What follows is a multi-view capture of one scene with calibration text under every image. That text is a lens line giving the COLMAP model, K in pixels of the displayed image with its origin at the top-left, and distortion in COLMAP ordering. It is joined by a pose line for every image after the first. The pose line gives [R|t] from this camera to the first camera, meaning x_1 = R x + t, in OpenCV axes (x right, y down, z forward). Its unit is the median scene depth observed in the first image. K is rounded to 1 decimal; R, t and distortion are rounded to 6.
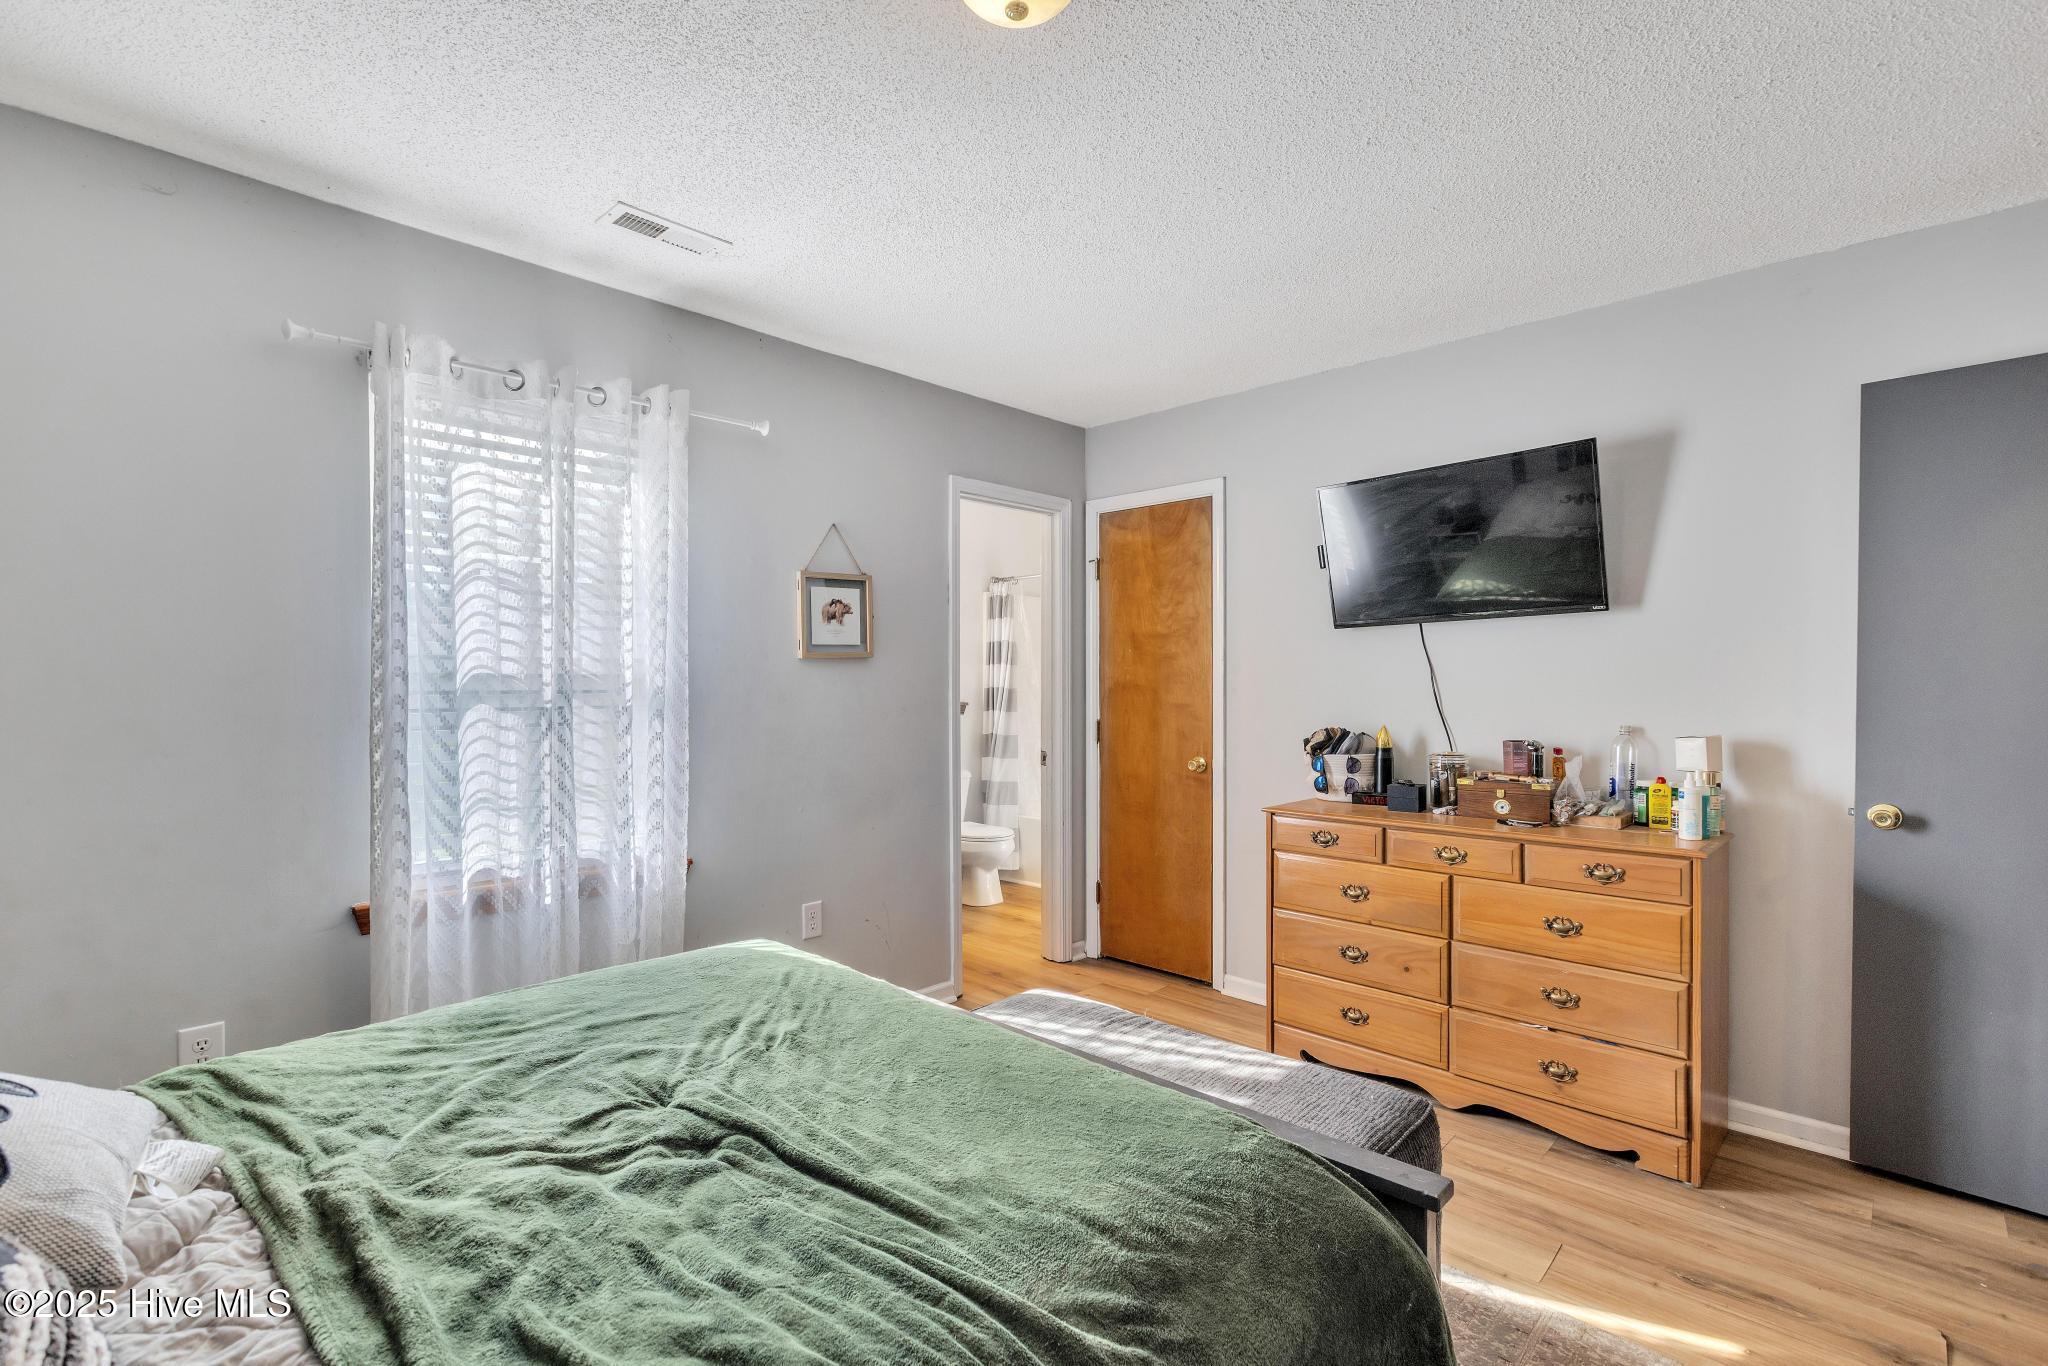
lens RADIAL K [[920.5, 0, 1021.5], [0, 920.5, 690.5], [0, 0, 1]] dist [-0.000588, -0.000011]
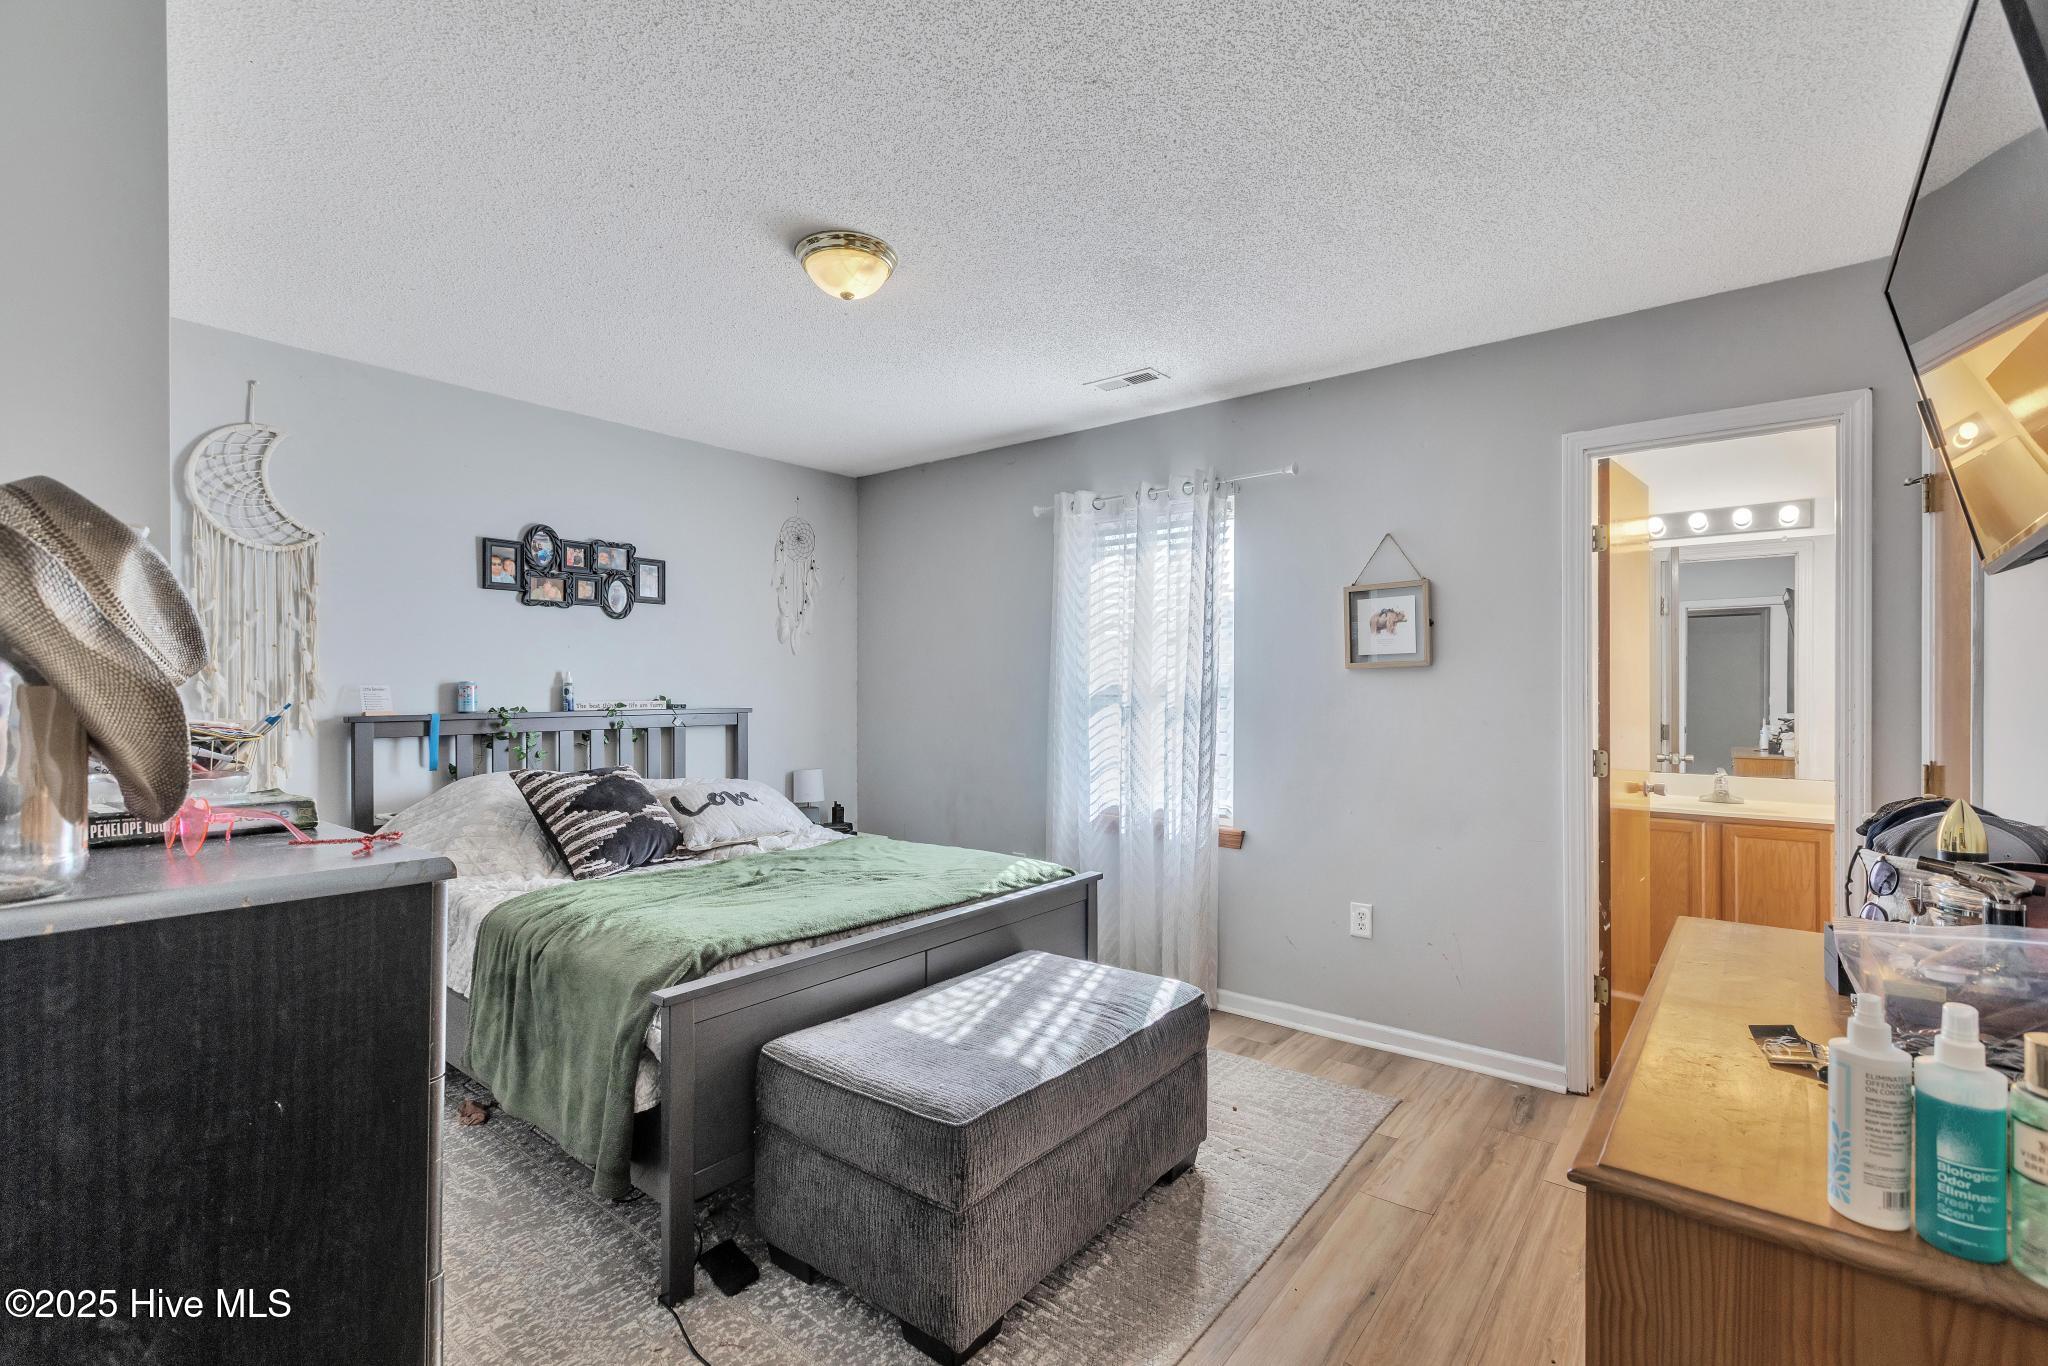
lens RADIAL K [[920.5, 0, 1021.5], [0, 920.5, 690.5], [0, 0, 1]] dist [-0.000588, -0.000011]
pose [[0.079412, 0.004624, -0.996831, 1.036007], [-0.004036, 0.999983, 0.004317, -0.016821], [0.996834, 0.003681, 0.079430, 0.704781]]
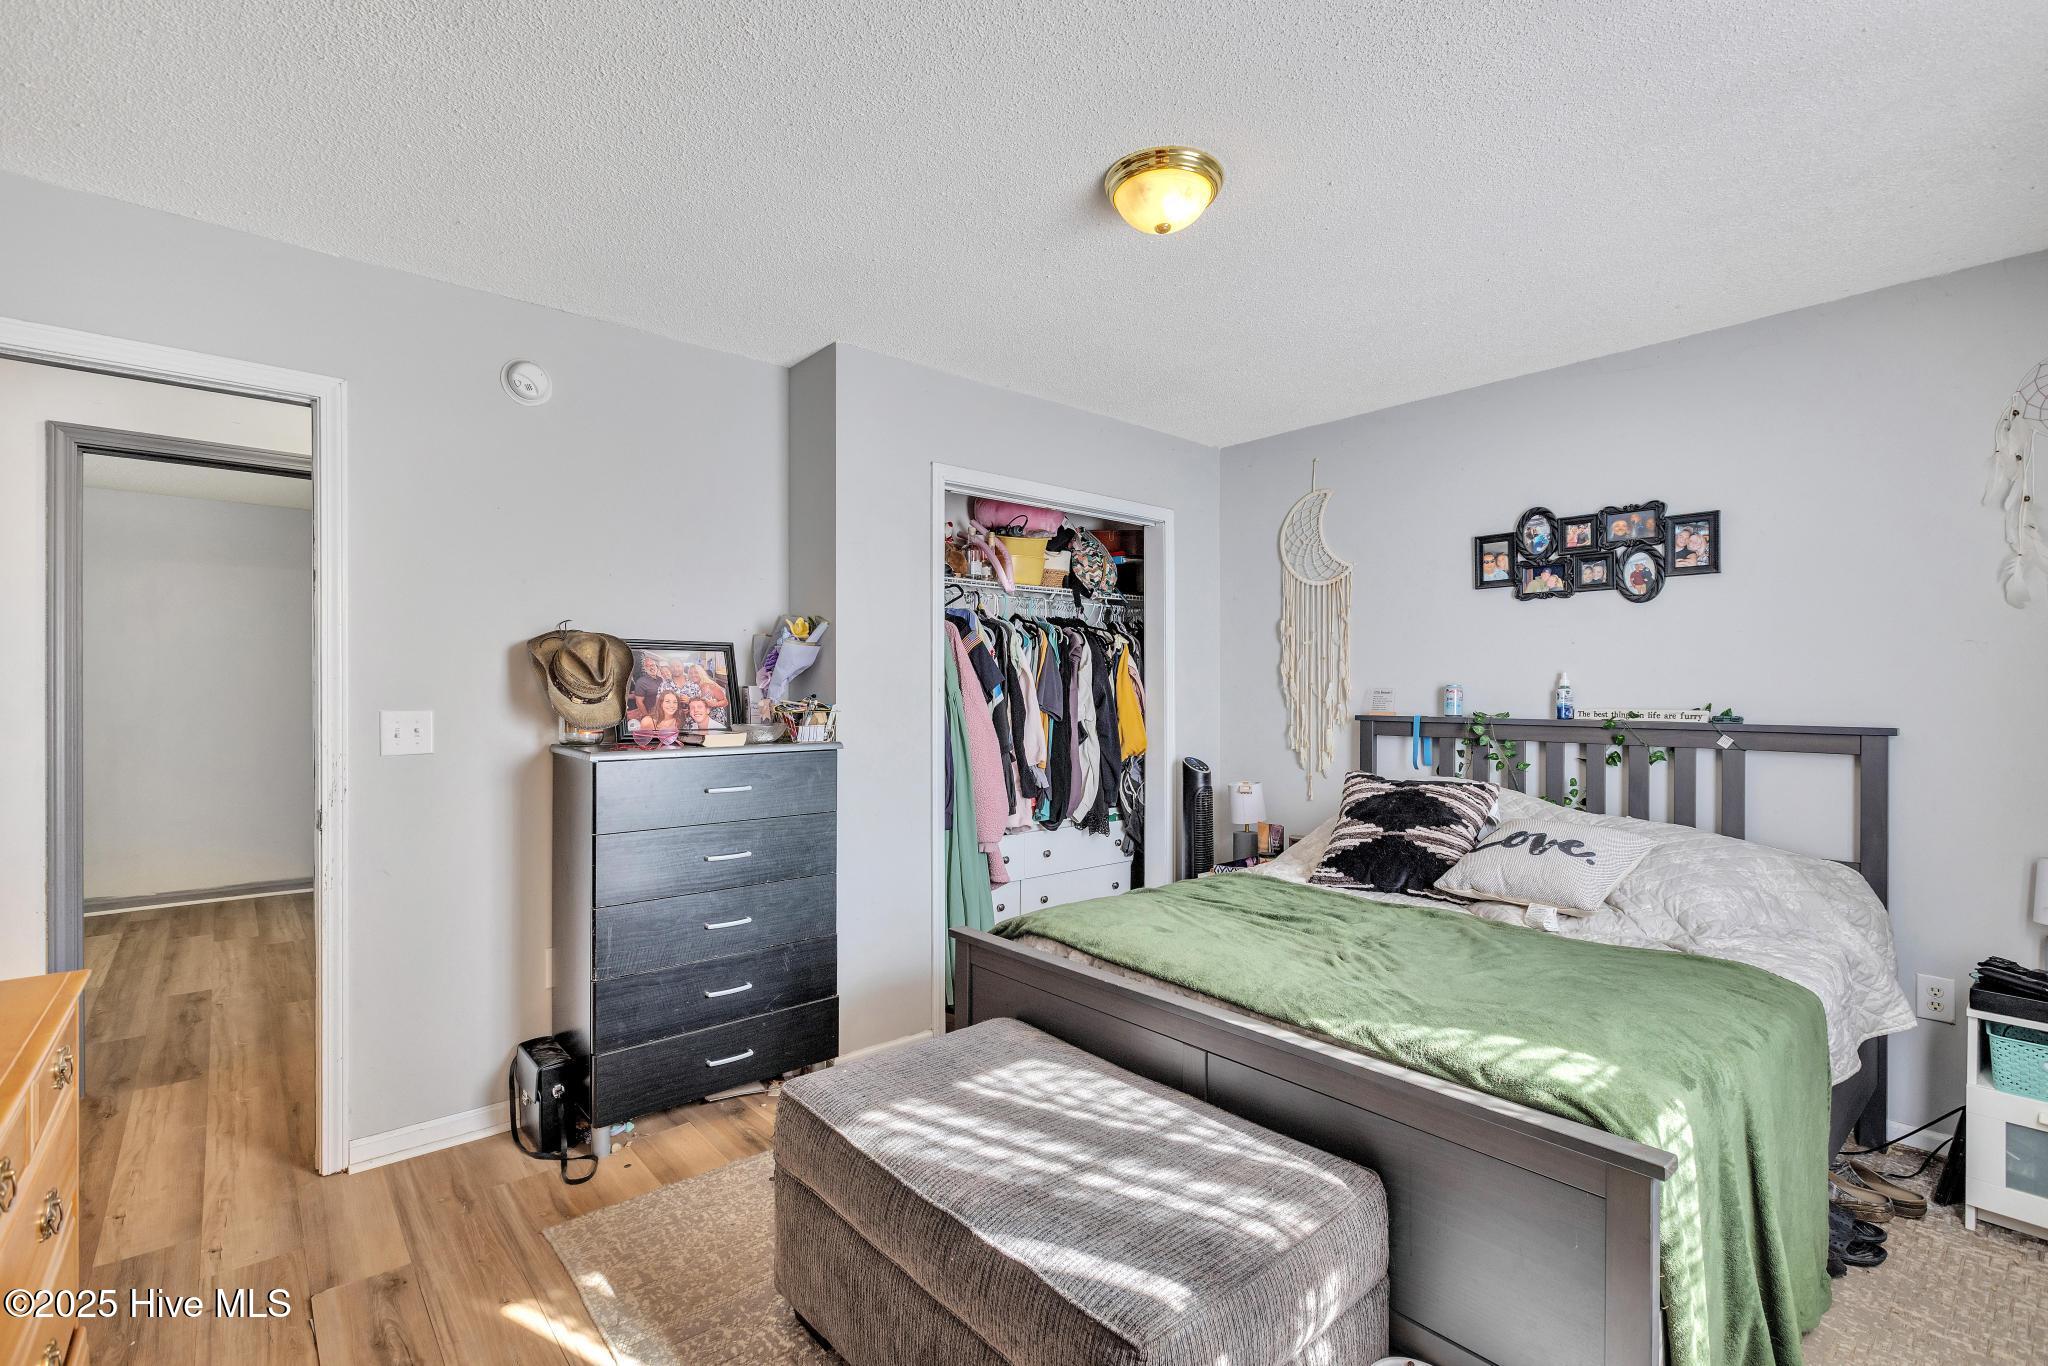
lens RADIAL K [[920.5, 0, 1021.5], [0, 920.5, 690.5], [0, 0, 1]] dist [-0.000588, -0.000011]
pose [[-0.994373, -0.002398, 0.105912, 0.039801], [-0.001997, 0.999990, 0.003892, -0.017070], [-0.105921, 0.003658, -0.994368, 1.470114]]
